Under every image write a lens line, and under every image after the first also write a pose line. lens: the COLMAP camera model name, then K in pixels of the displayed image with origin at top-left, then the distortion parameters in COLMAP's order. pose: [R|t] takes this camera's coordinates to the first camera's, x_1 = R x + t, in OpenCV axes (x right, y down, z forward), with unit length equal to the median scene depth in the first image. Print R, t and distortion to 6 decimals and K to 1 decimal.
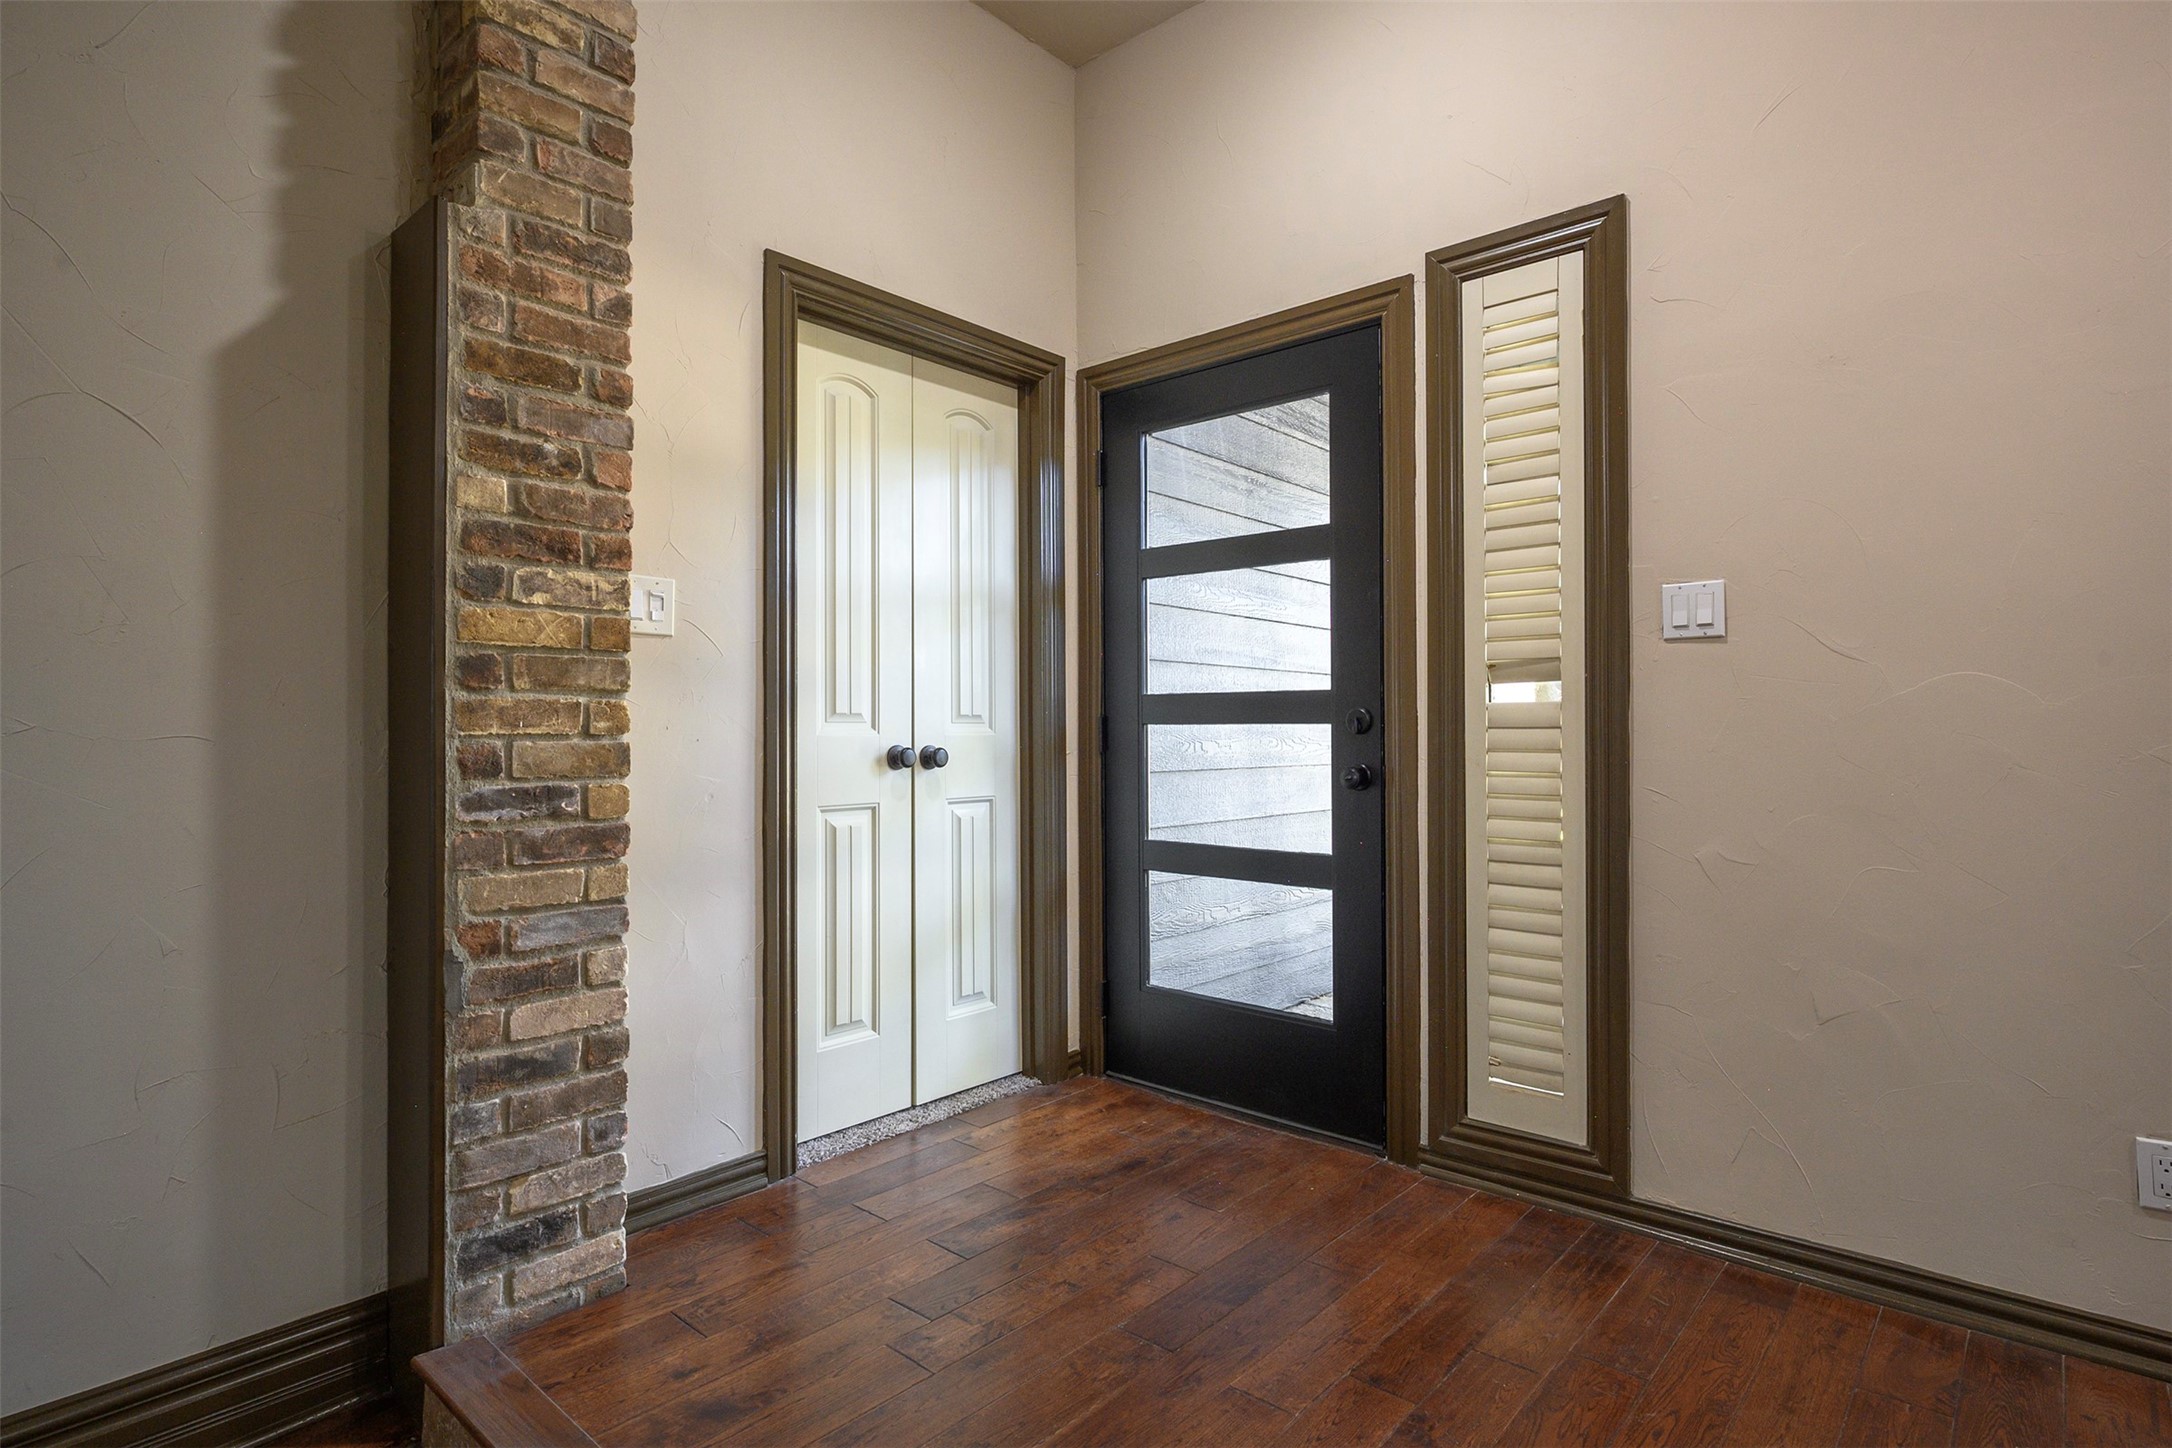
lens RADIAL K [[1075.1, 0, 1138.7], [0, 1075.1, 722.6], [0, 0, 1]] dist [0.001147, -0.000010]
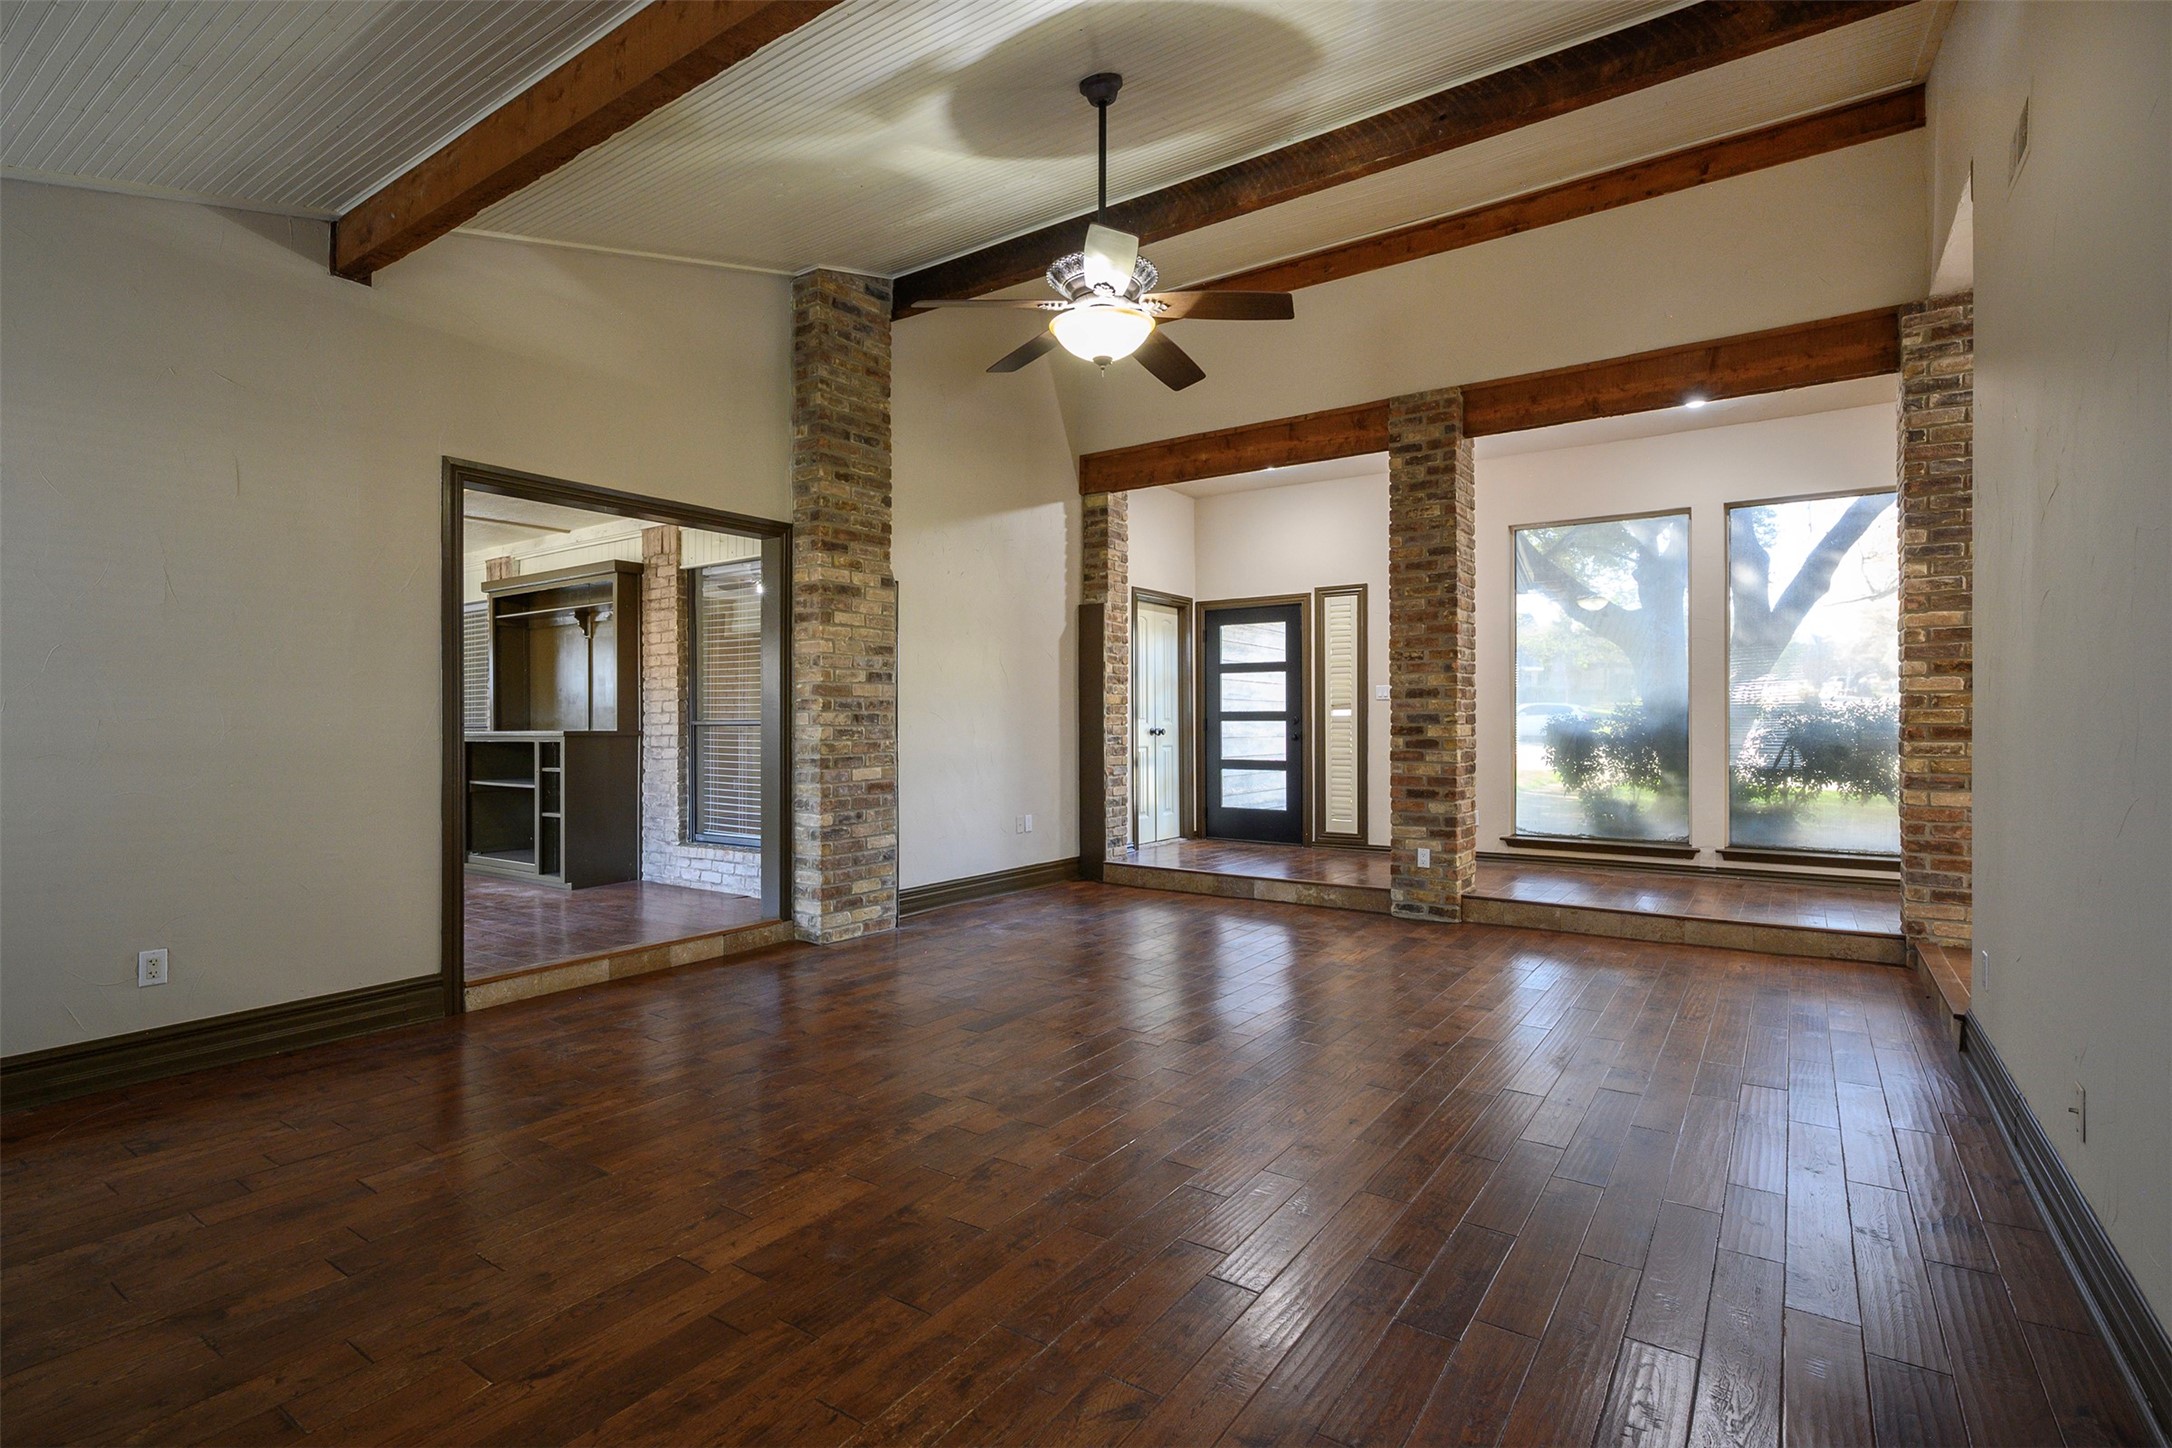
lens RADIAL K [[1027.0, 0, 1083.3], [0, 1027.0, 720.0], [0, 0, 1]] dist [-0.002415, -0.000226]
pose [[0.995027, -0.000333, 0.099600, -0.763665], [-0.000343, 0.999977, 0.006767, -0.023640], [-0.099600, -0.006768, 0.995005, -2.110416]]
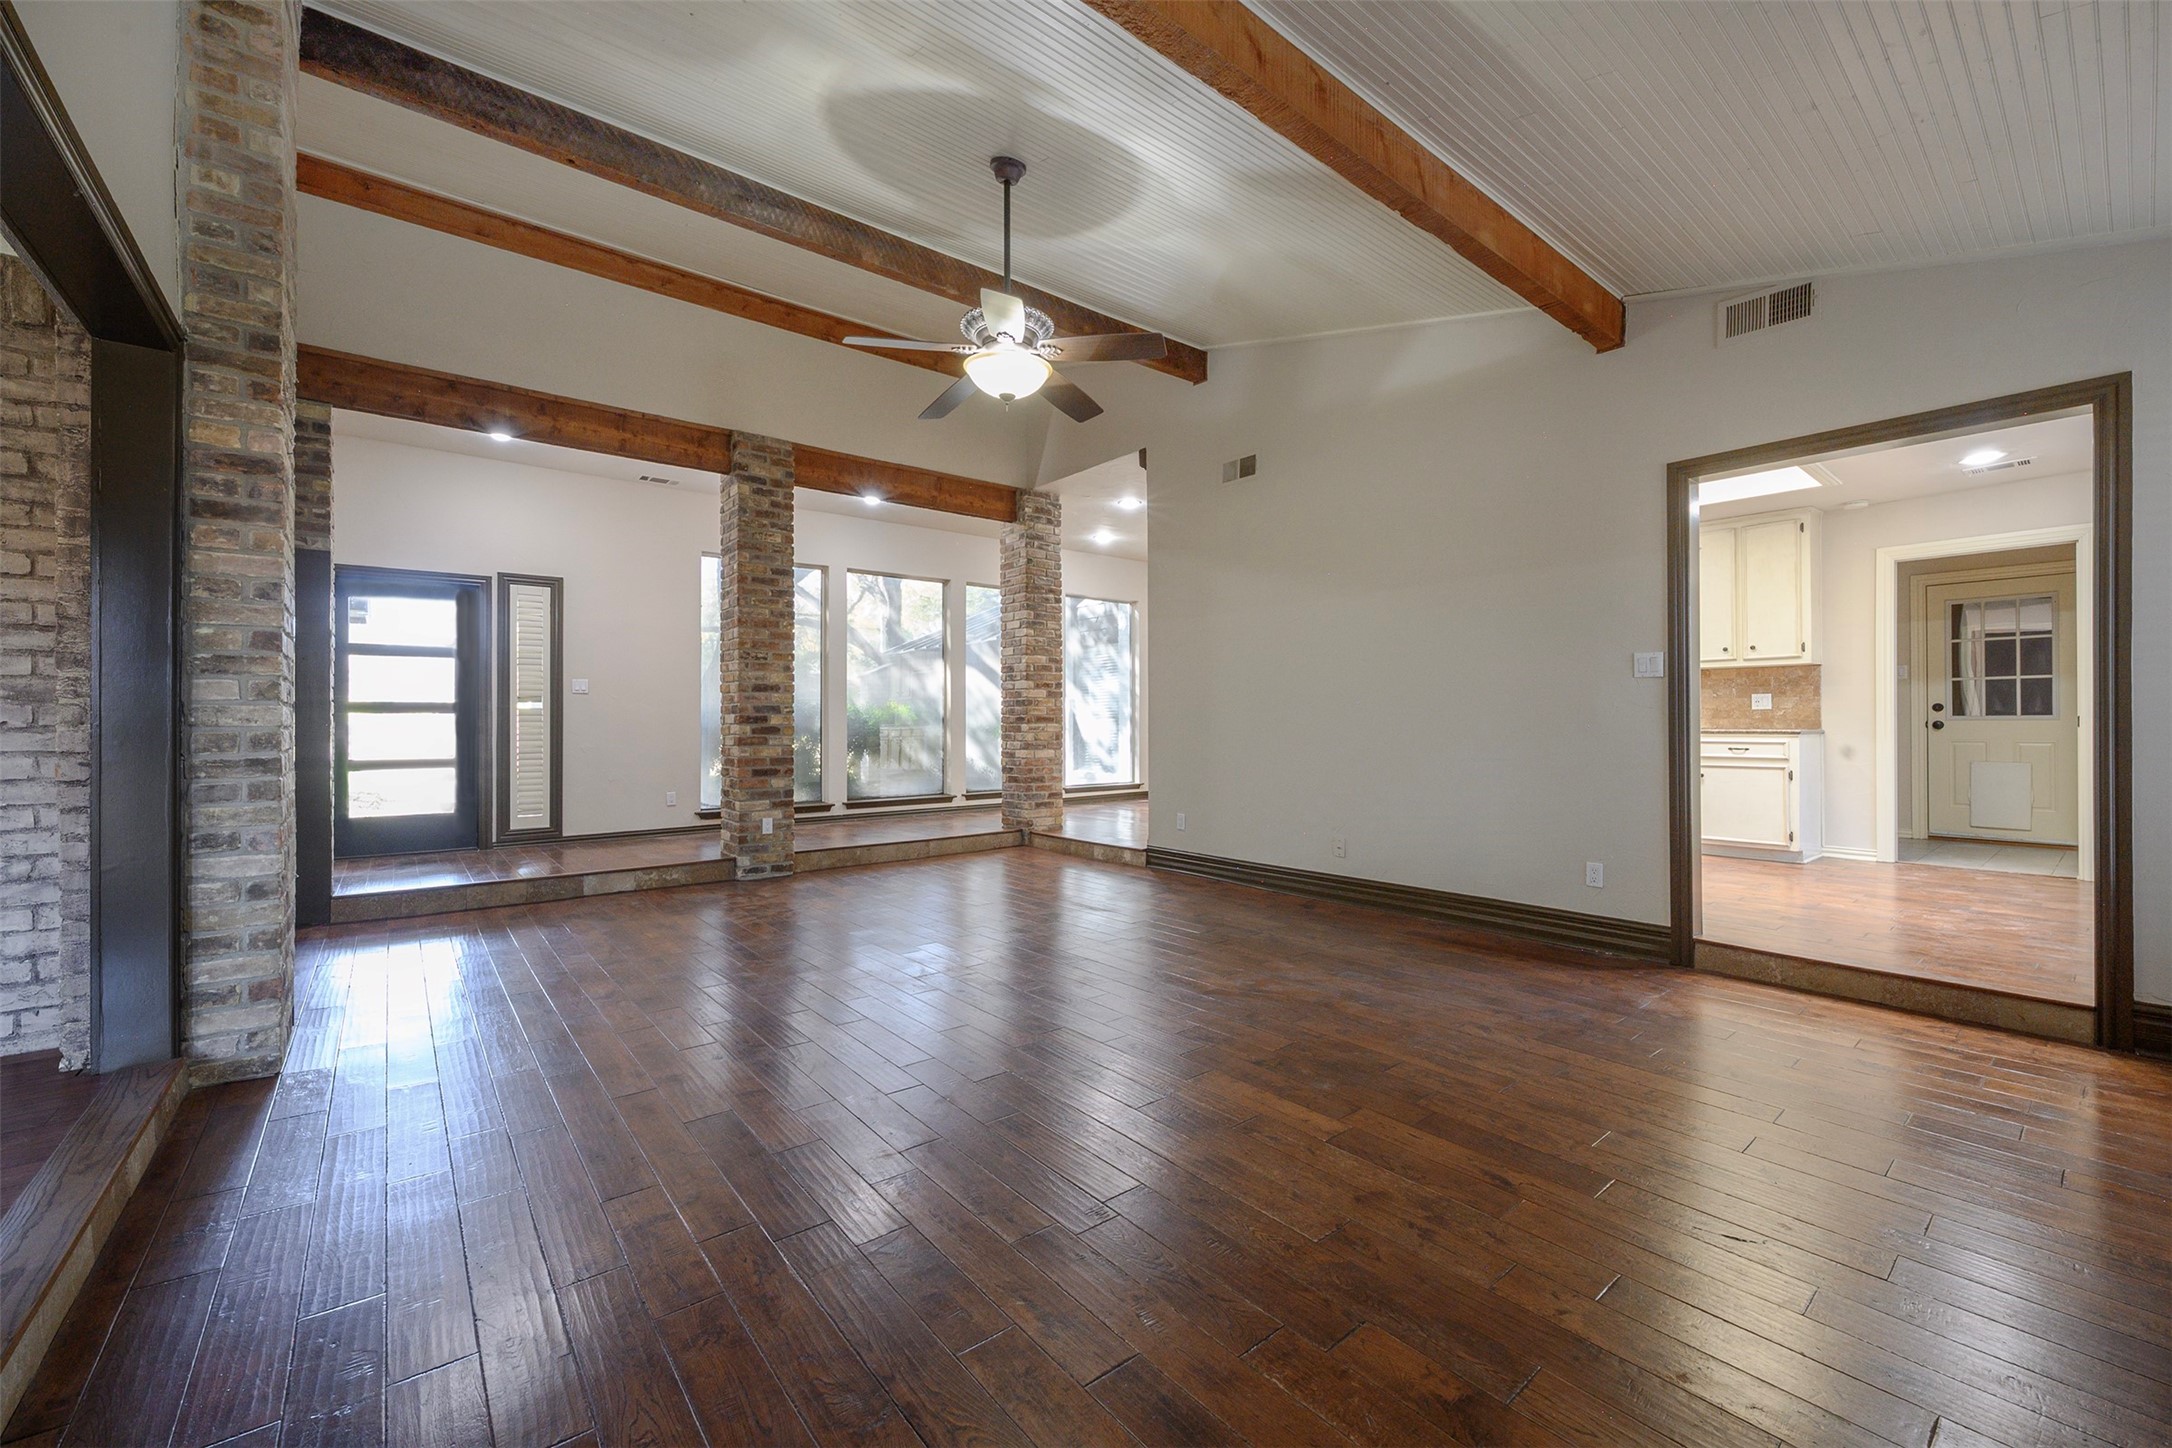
lens RADIAL K [[860.6, 0, 1079.7], [0, 860.6, 721.7], [0, 0, 1]] dist [-0.000746, -0.000196]
pose [[0.185058, 0.002268, 0.982725, -1.864396], [-0.004308, 0.999990, -0.001497, 0.020544], [-0.982718, -0.003956, 0.185066, -1.166699]]
